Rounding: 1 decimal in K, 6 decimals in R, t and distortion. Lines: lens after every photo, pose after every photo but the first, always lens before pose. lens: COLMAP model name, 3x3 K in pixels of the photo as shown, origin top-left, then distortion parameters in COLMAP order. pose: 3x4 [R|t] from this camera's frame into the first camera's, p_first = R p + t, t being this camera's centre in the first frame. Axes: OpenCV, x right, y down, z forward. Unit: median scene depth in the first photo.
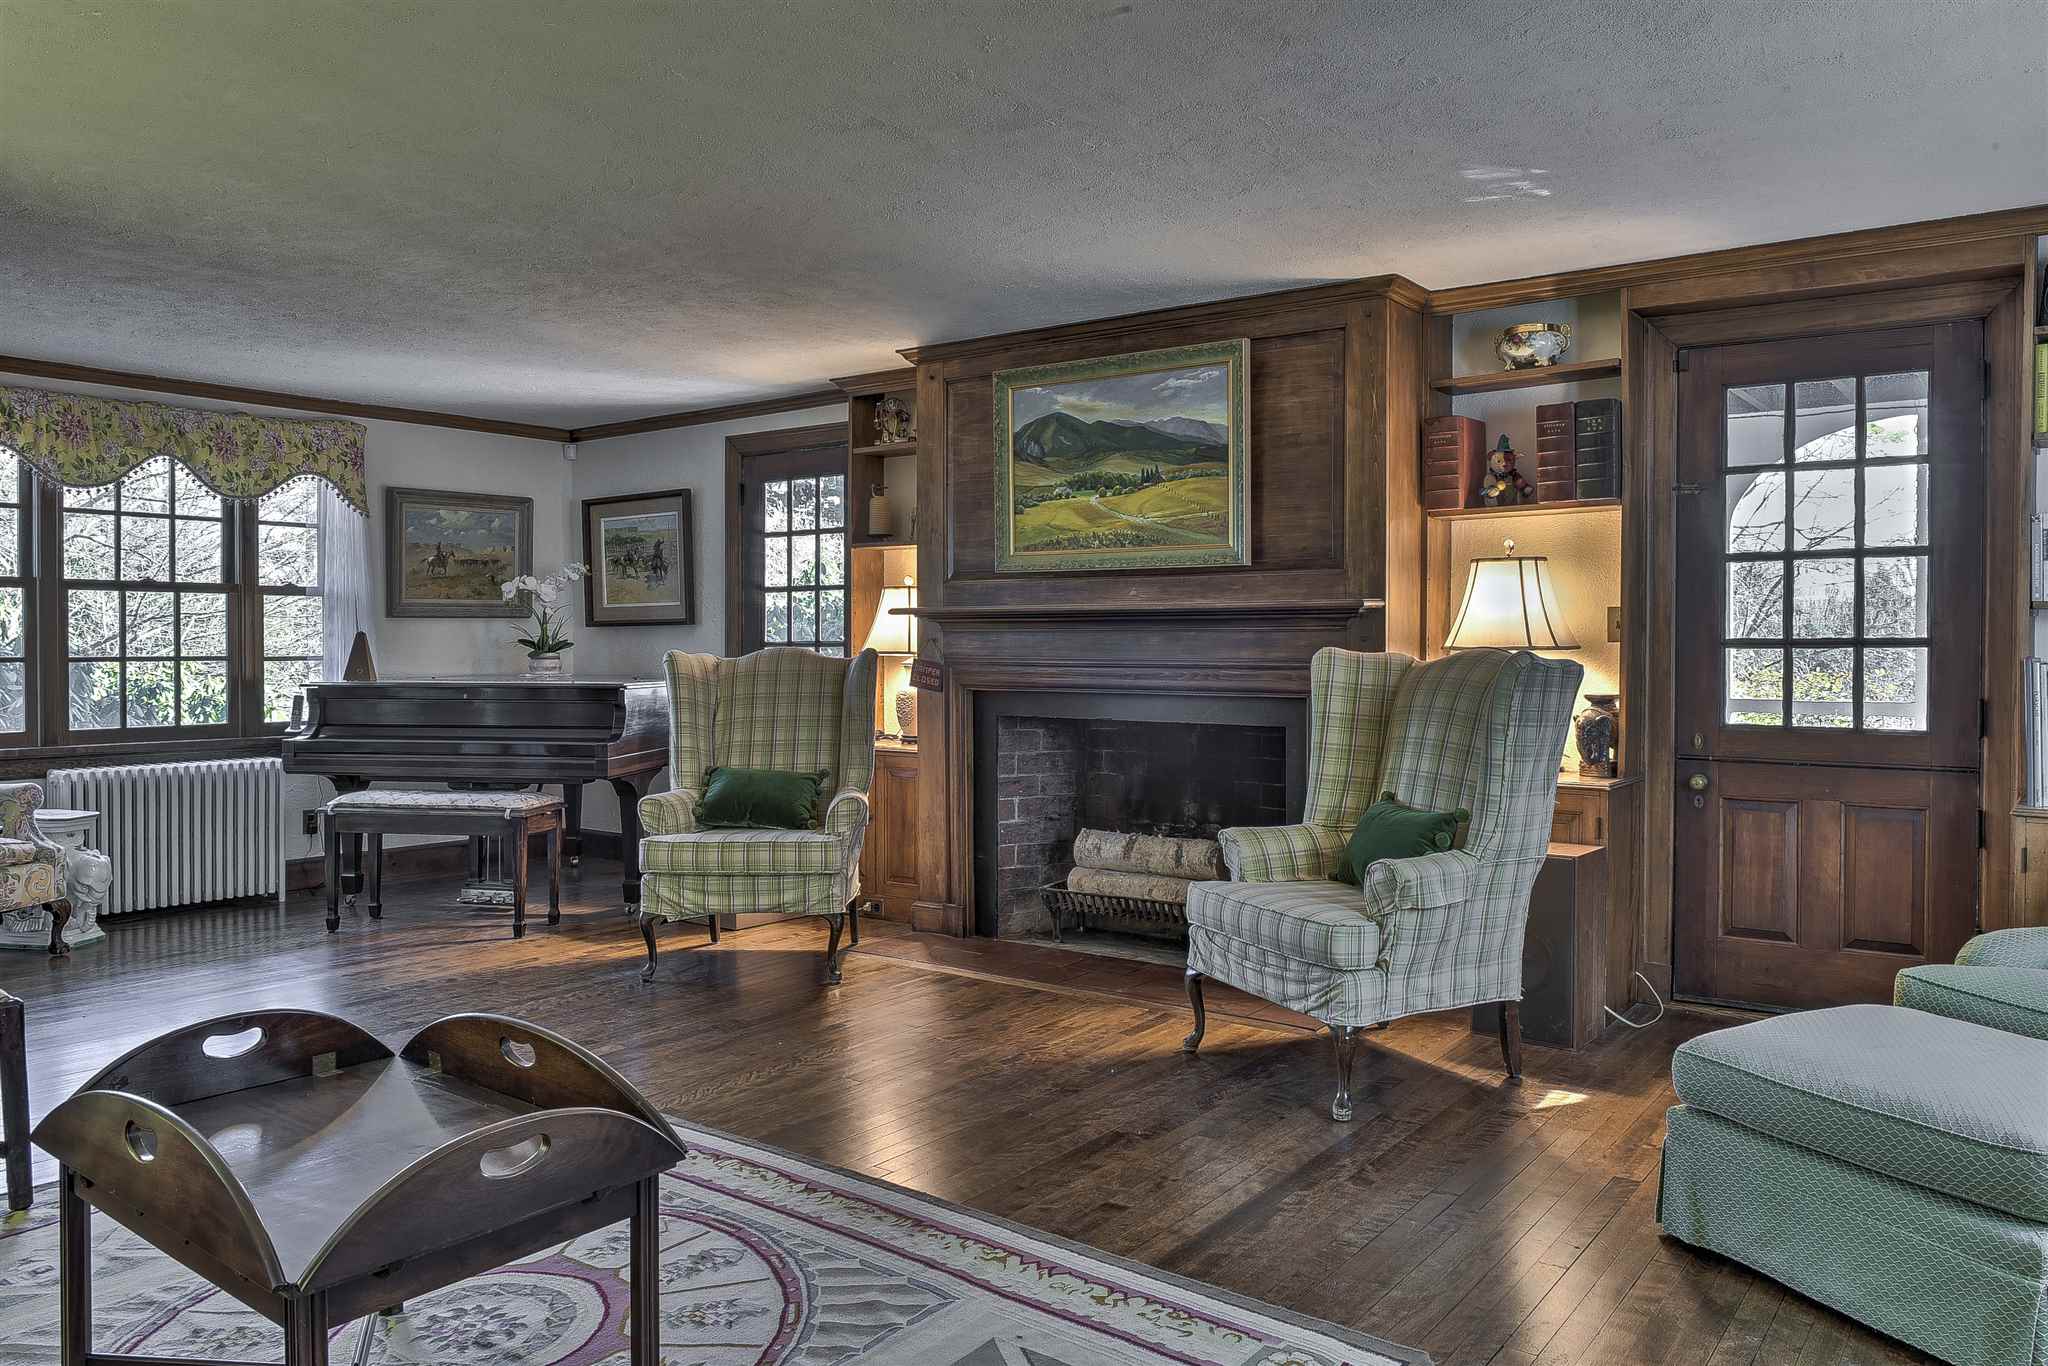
lens RADIAL K [[1423.0, 0, 1025.4], [0, 1423.0, 661.9], [0, 0, 1]] dist [-0.006324, -0.021550]
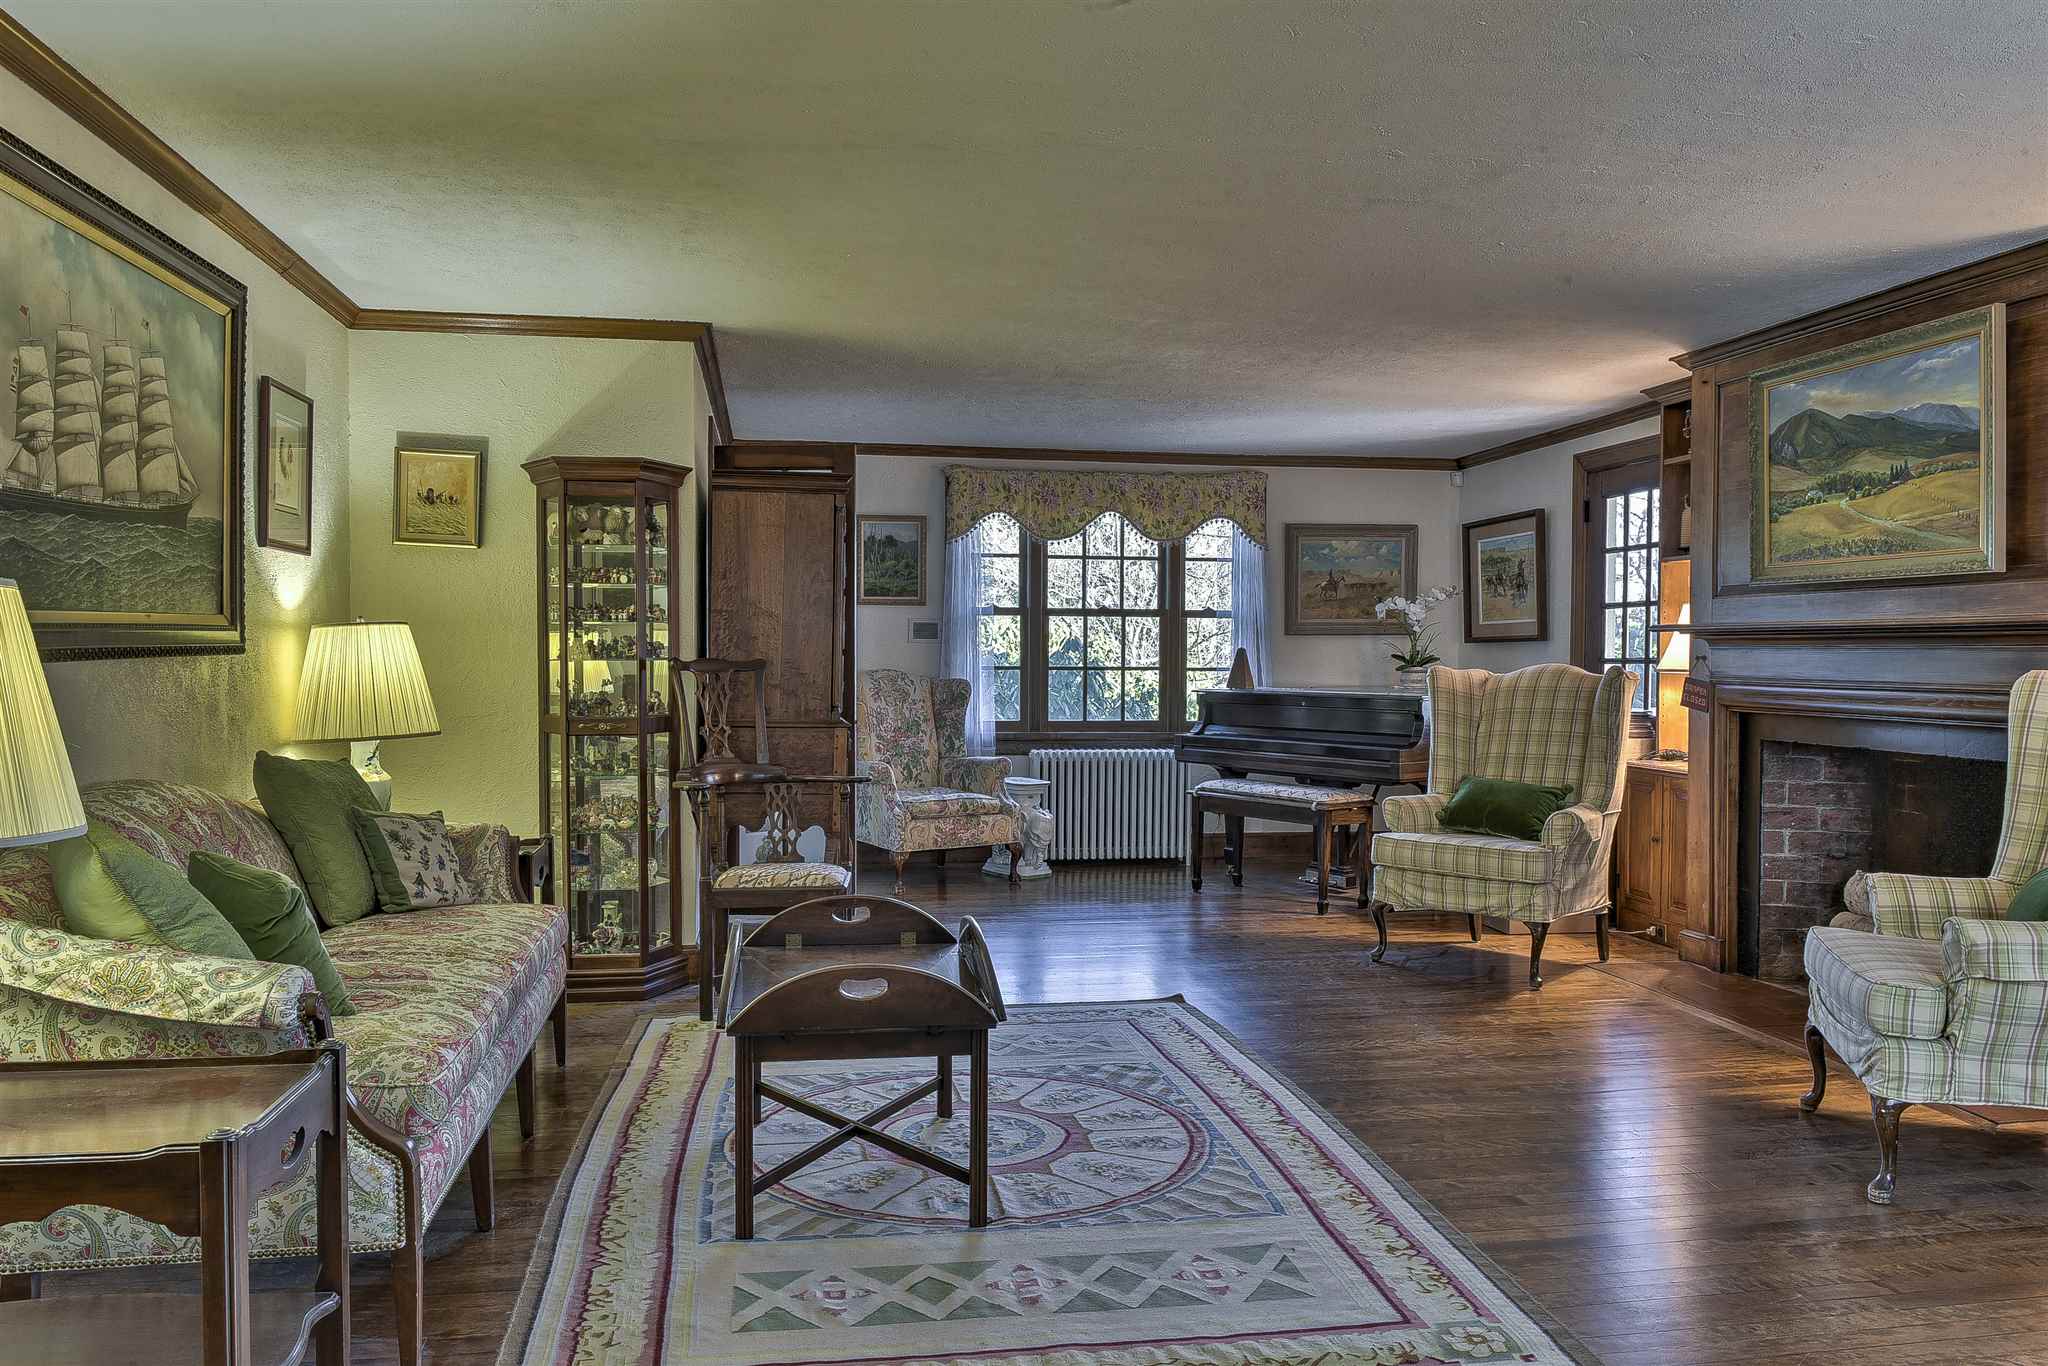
lens RADIAL K [[1442.9, 0, 1024.0], [0, 1442.9, 683.0], [0, 0, 1]] dist [-0.020791, -0.001541]
pose [[0.721243, 0.018196, -0.692443, 0.282504], [-0.014420, 0.999833, 0.011254, -0.002945], [0.692532, 0.001869, 0.721385, -0.009161]]
